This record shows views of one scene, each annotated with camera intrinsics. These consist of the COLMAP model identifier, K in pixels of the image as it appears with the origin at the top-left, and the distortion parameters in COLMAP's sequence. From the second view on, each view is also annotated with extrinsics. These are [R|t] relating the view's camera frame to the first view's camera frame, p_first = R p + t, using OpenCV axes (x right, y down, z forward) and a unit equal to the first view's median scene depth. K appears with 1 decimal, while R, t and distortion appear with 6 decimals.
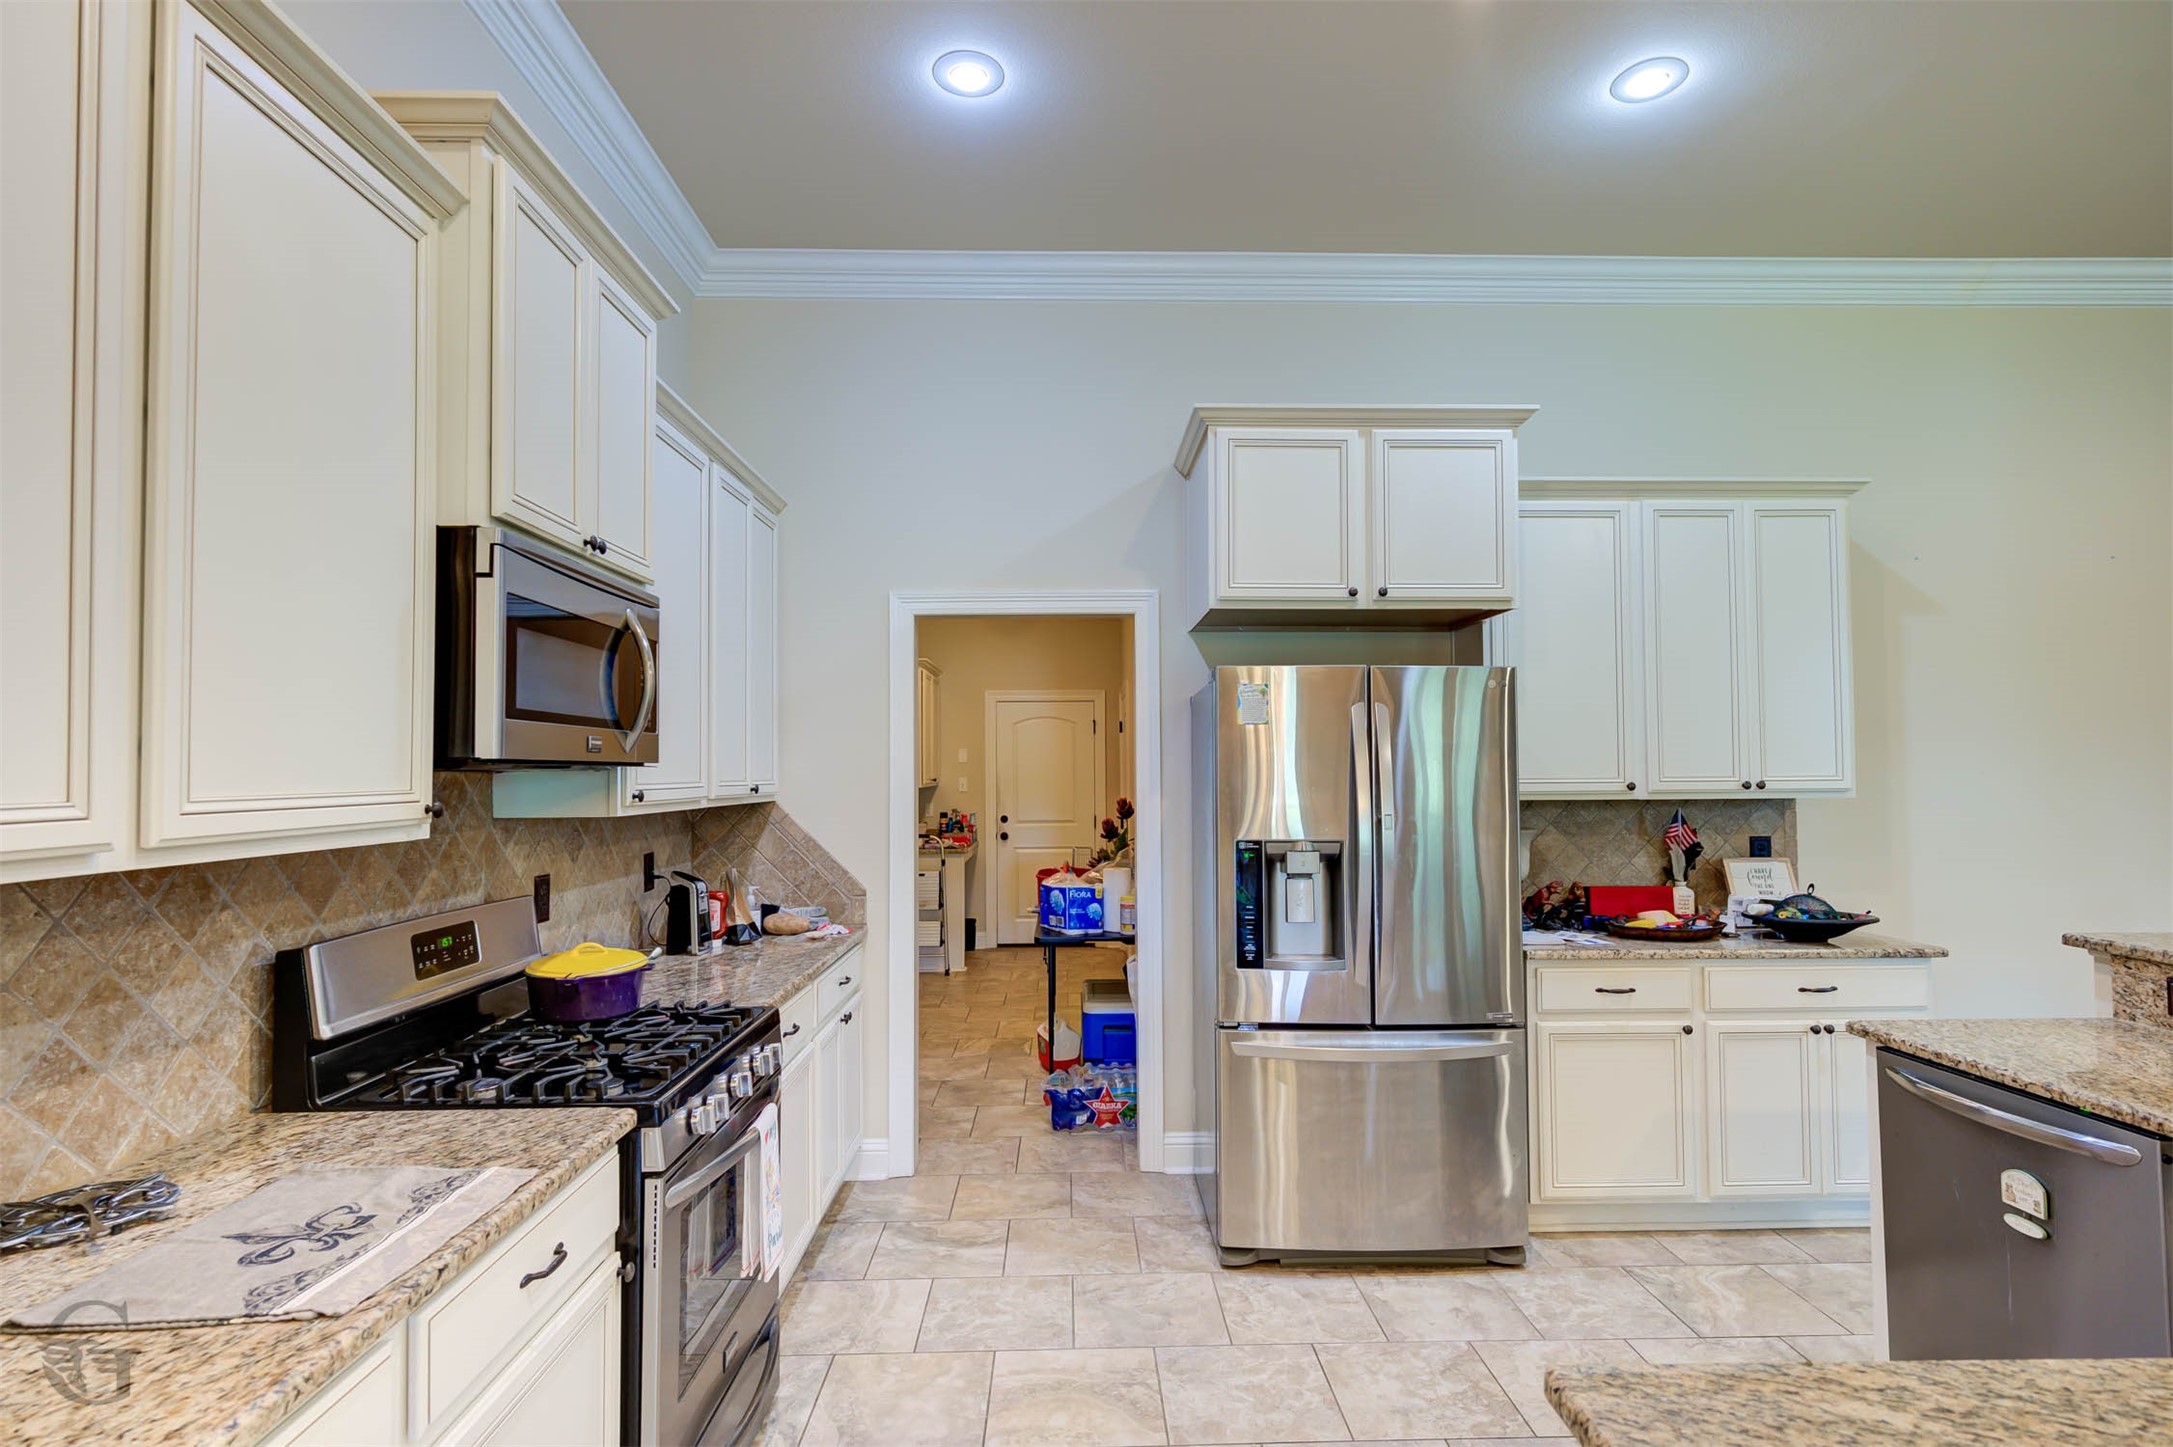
lens RADIAL K [[1096.1, 0, 1083.1], [0, 1096.1, 743.4], [0, 0, 1]] dist [0.002362, 0.000619]
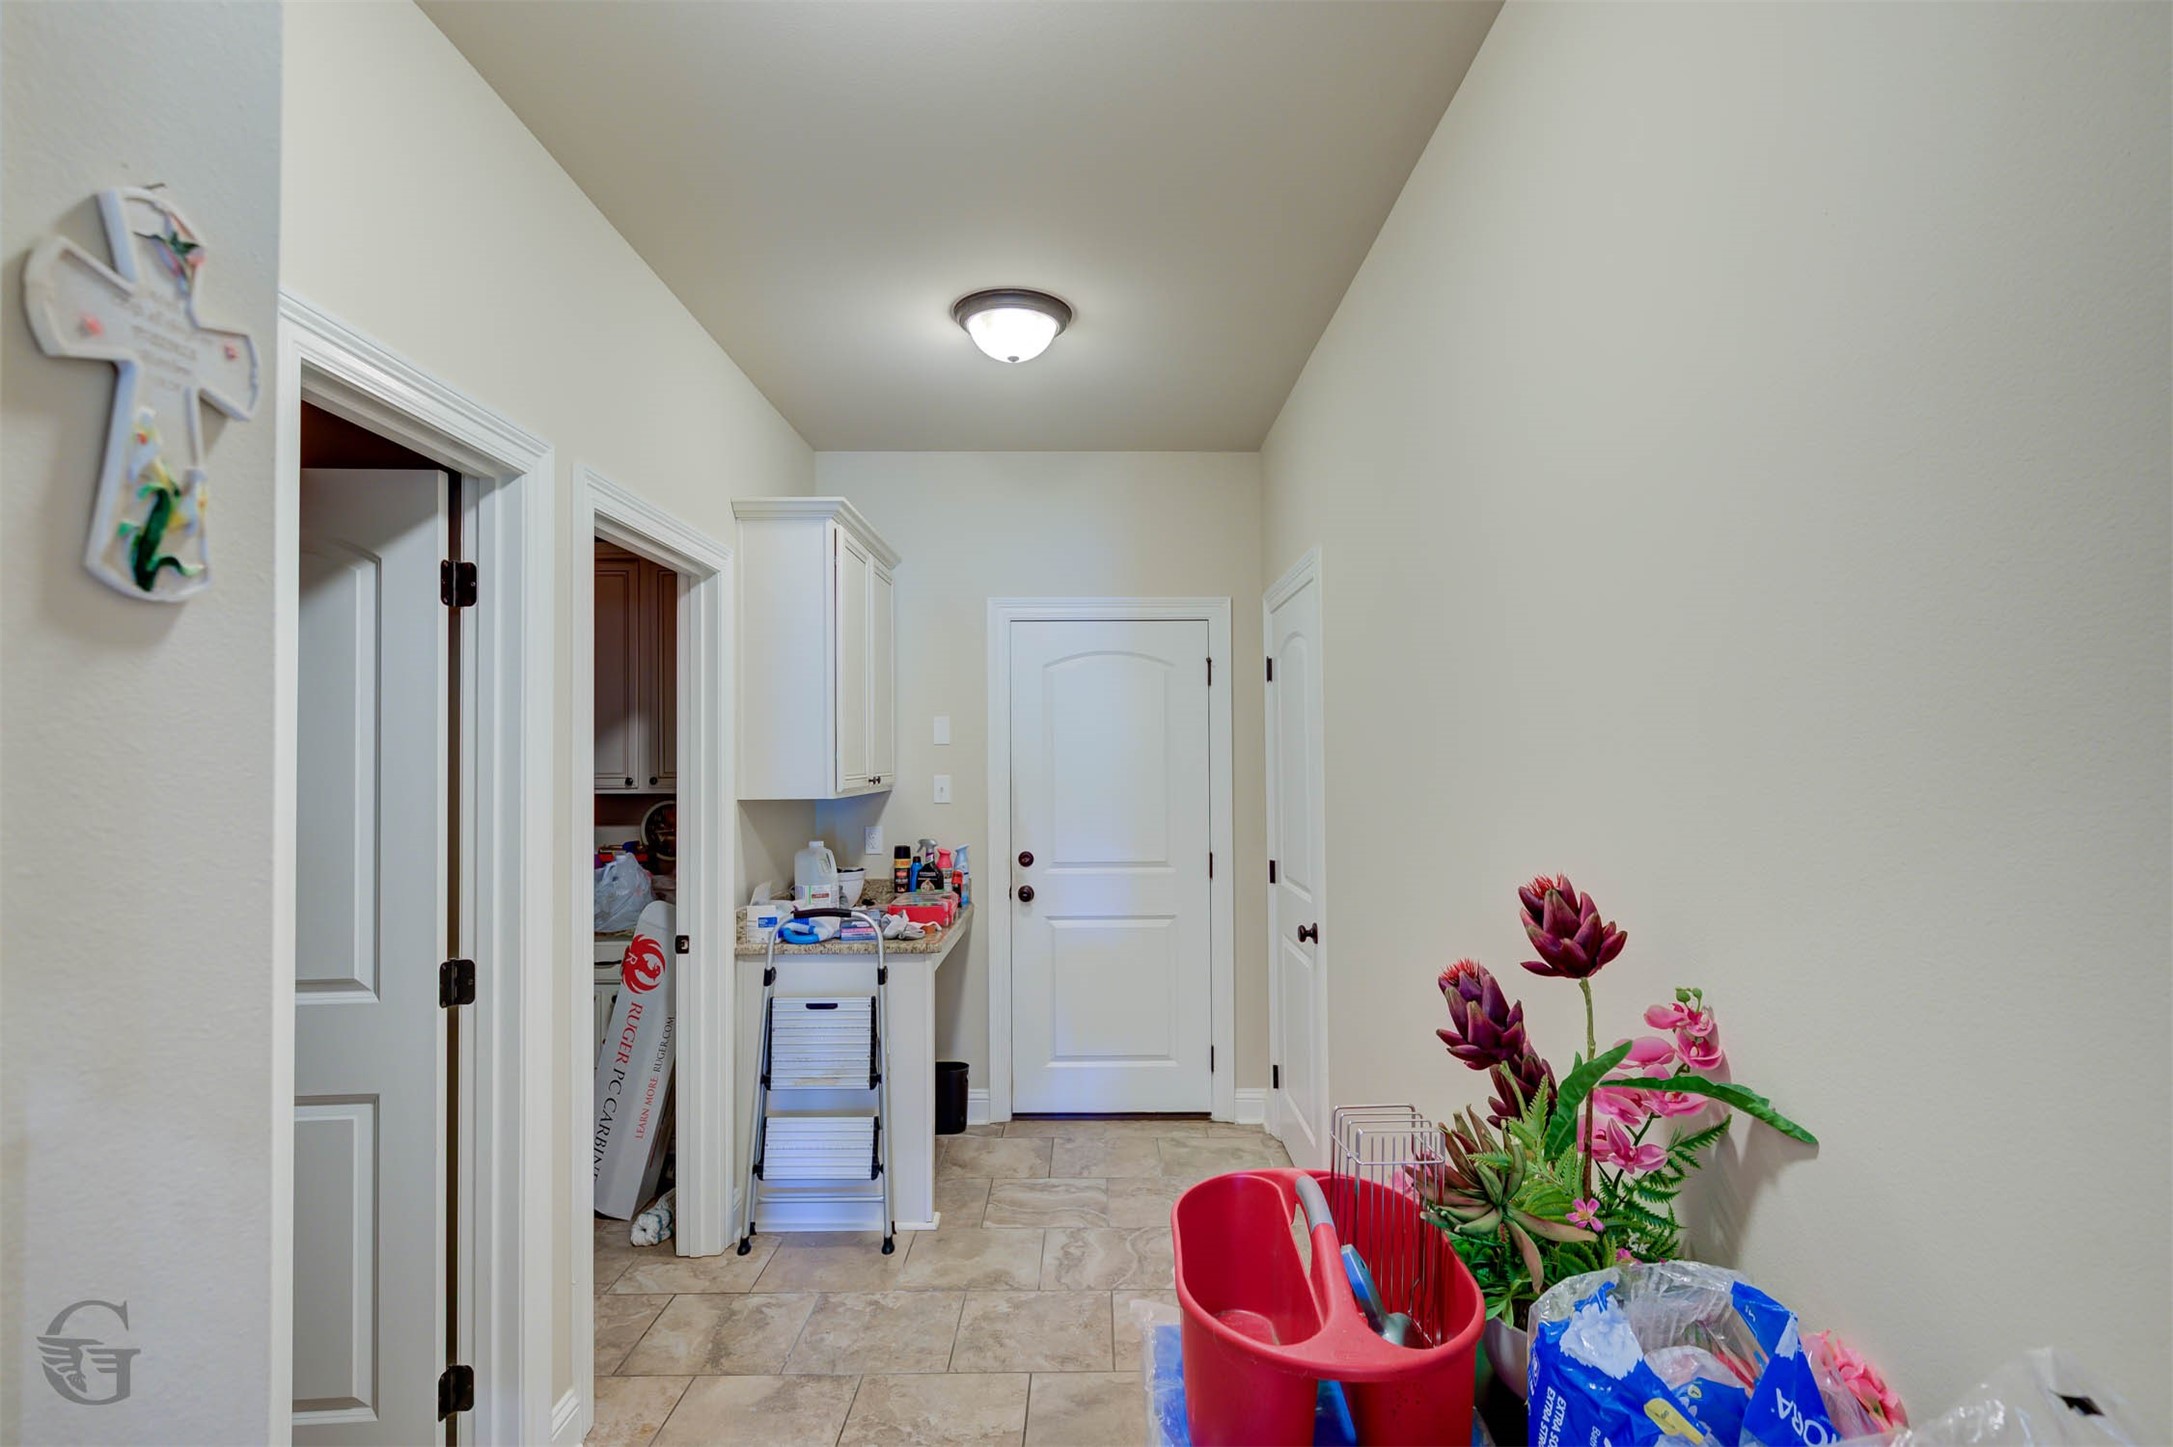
lens RADIAL K [[1096.1, 0, 1094.0], [0, 1096.1, 737.1], [0, 0, 1]] dist [0.002362, 0.000619]
pose [[0.999919, 0.001446, -0.012630, -0.035922], [-0.001351, 0.999971, 0.007538, 0.010788], [0.012641, -0.007520, 0.999892, 0.518393]]
